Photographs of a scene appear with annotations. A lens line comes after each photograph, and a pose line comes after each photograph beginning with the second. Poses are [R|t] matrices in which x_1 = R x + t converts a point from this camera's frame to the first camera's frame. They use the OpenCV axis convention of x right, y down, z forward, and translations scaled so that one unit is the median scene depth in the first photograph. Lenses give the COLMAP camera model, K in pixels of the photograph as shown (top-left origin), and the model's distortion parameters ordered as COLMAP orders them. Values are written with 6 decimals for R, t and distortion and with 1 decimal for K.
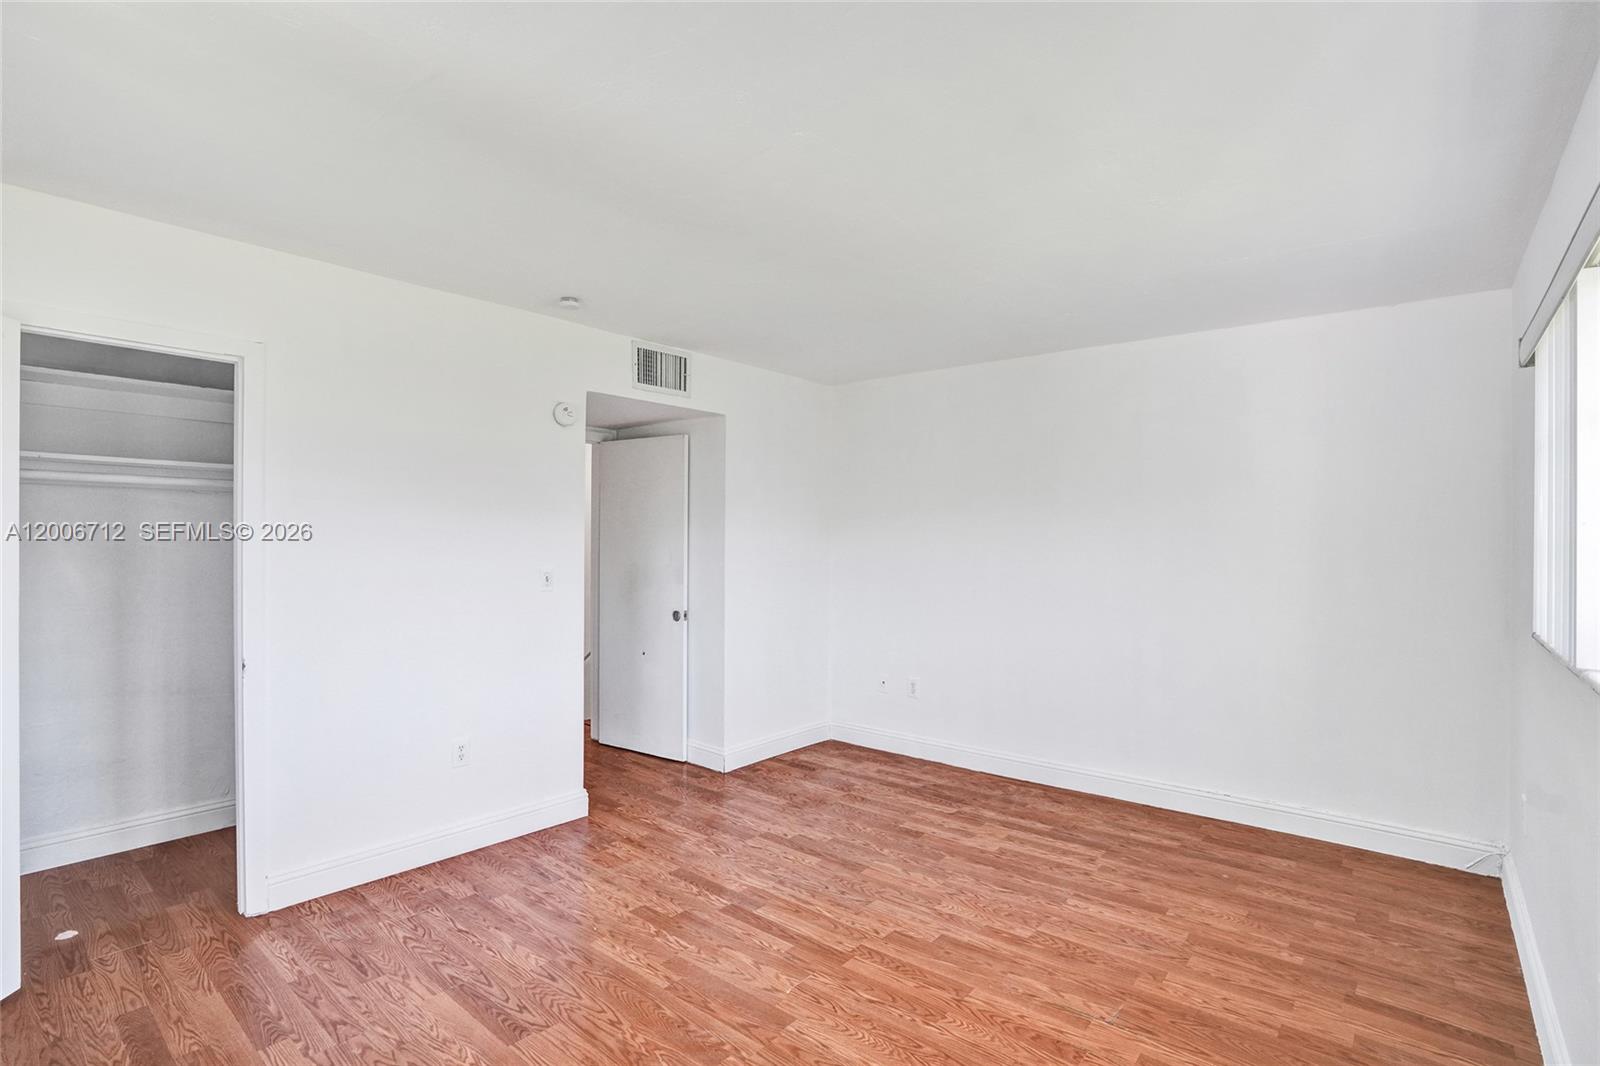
lens RADIAL K [[763.4, 0, 818.6], [0, 763.4, 531.2], [0, 0, 1]] dist [-0.073281, 0.033213]
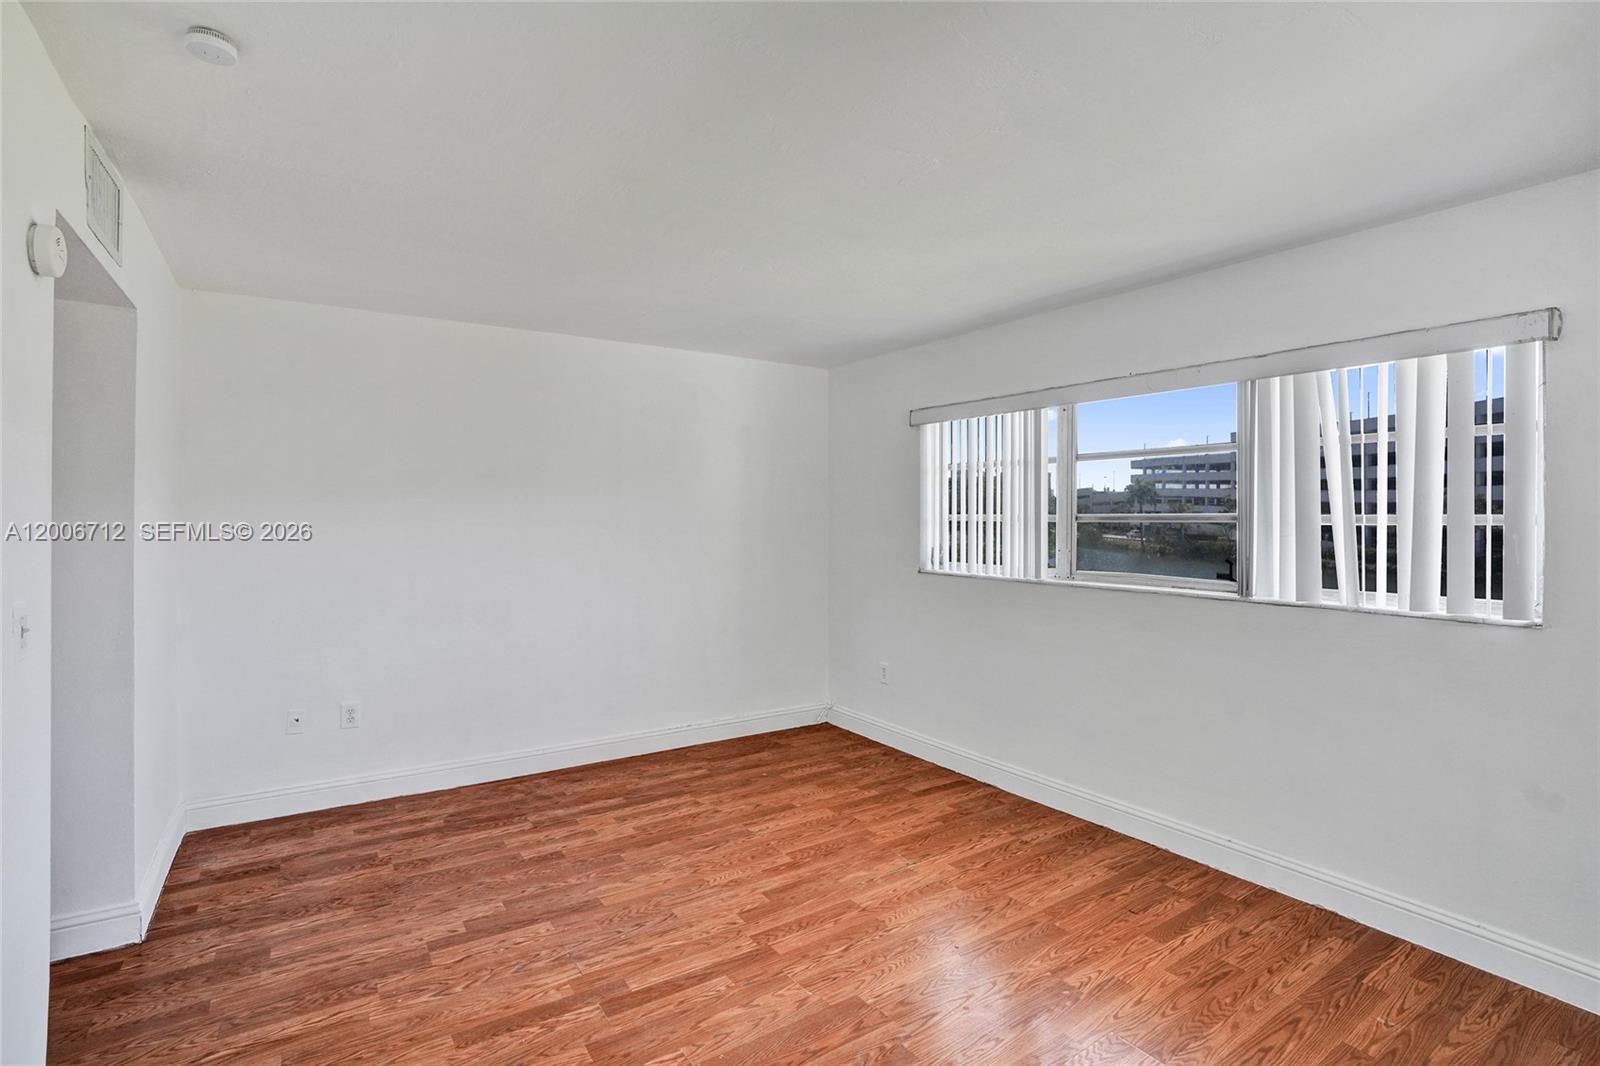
lens RADIAL K [[757.2, 0, 794.9], [0, 757.2, 512.6], [0, 0, 1]] dist [-0.068591, 0.027690]
pose [[0.302794, -0.001521, 0.953055, -0.729393], [-0.005949, 0.999976, 0.003486, -0.007981], [-0.953038, -0.006725, 0.302777, 0.554974]]
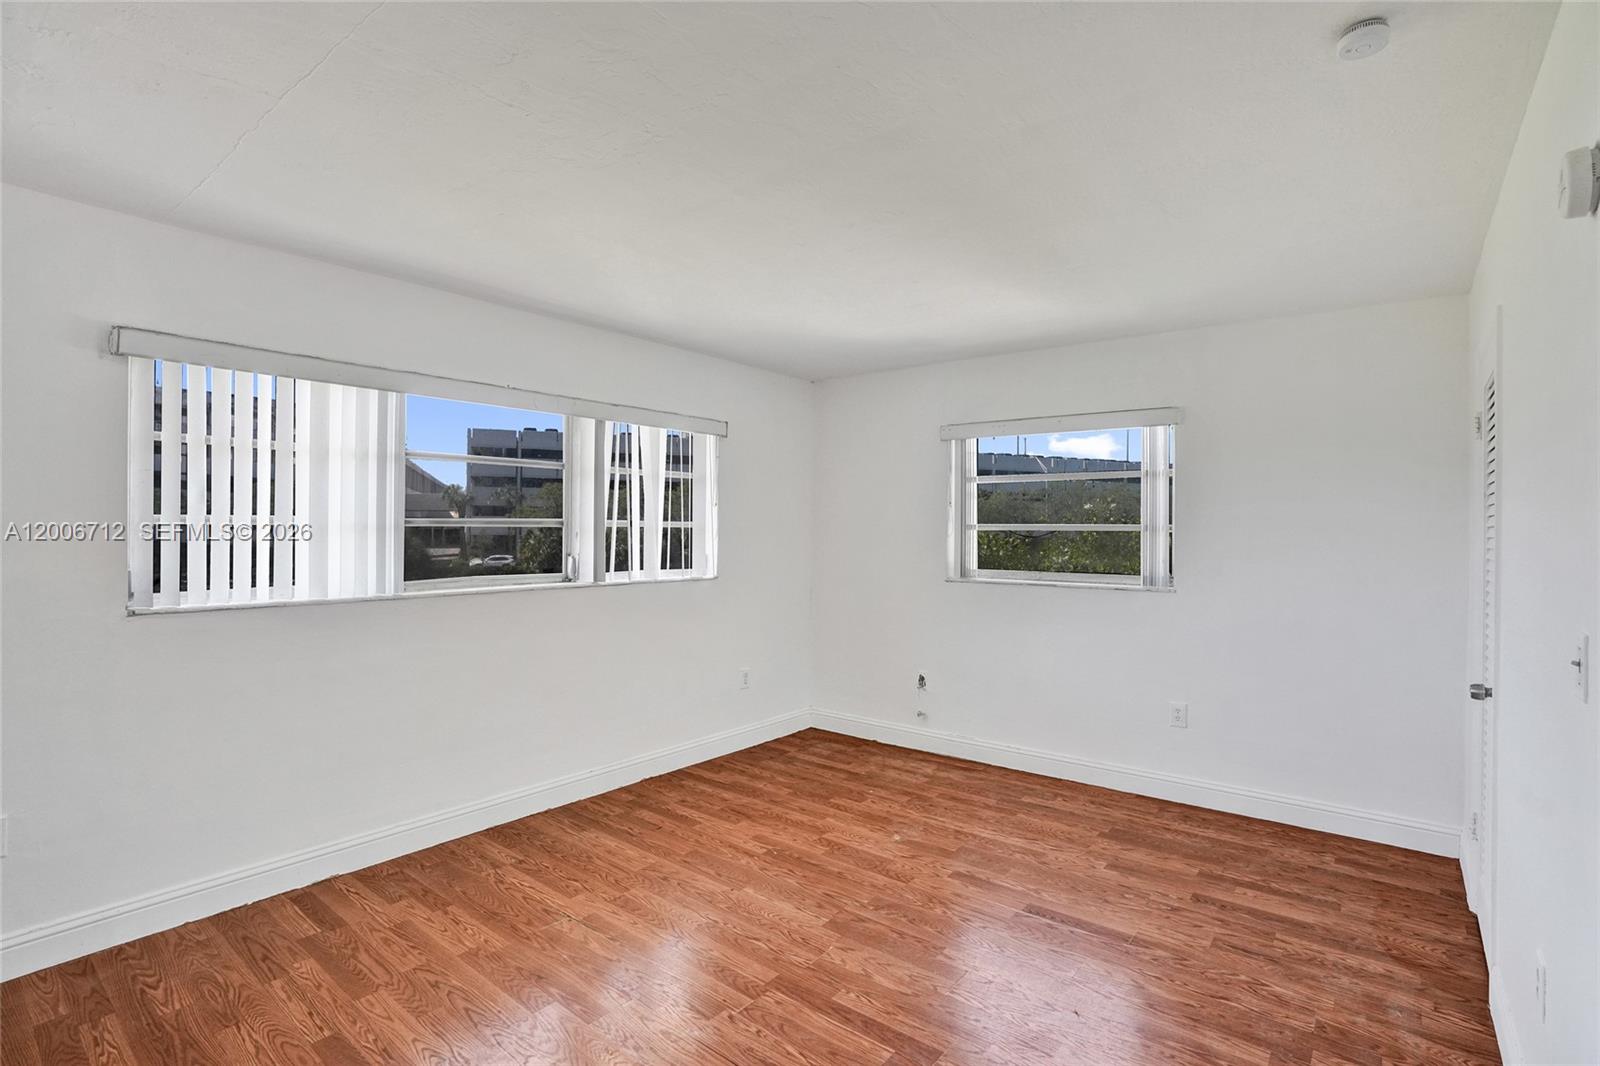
lens RADIAL K [[763.4, 0, 807.3], [0, 763.4, 529.6], [0, 0, 1]] dist [-0.071652, 0.029172]
pose [[-0.999871, -0.014483, -0.006980, 0.007896], [-0.014461, 0.999890, -0.003168, 0.009220], [0.007025, -0.003067, -0.999971, 1.587908]]
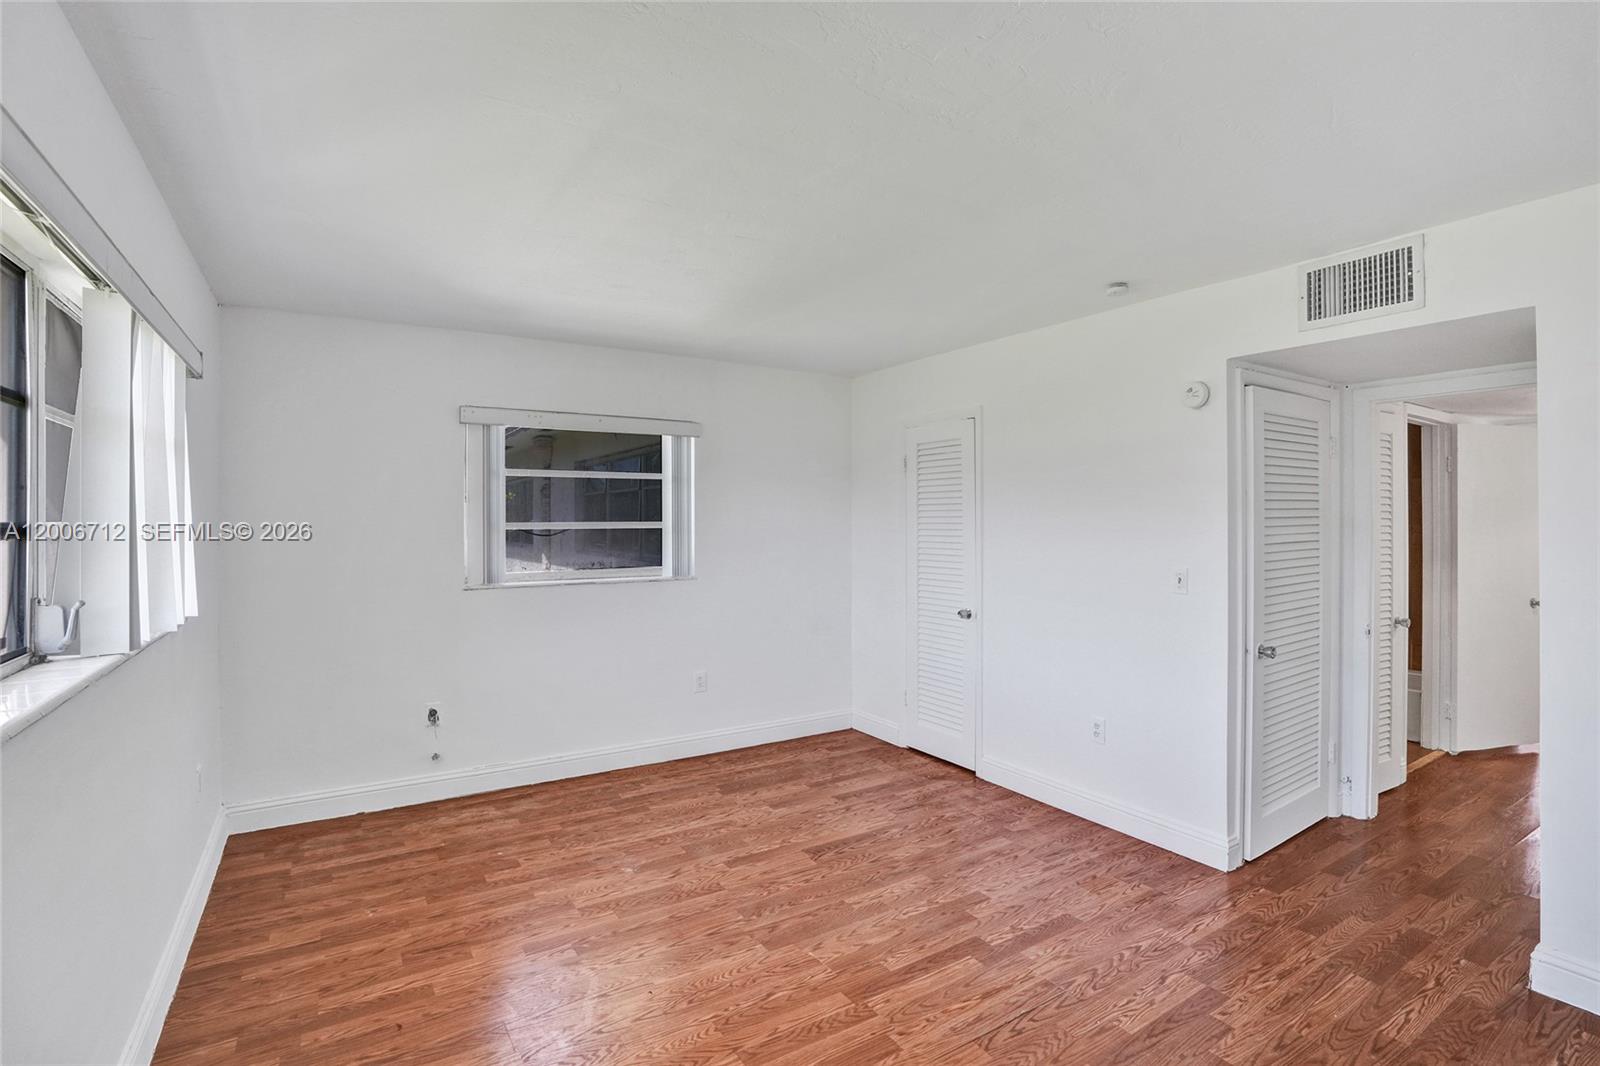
lens RADIAL K [[763.4, 0, 807.3], [0, 763.4, 529.6], [0, 0, 1]] dist [-0.071652, 0.029172]
pose [[-0.308846, 0.002184, -0.951110, 0.753558], [0.002591, 0.999996, 0.001455, -0.000510], [0.951109, -0.002015, -0.308850, 1.010846]]
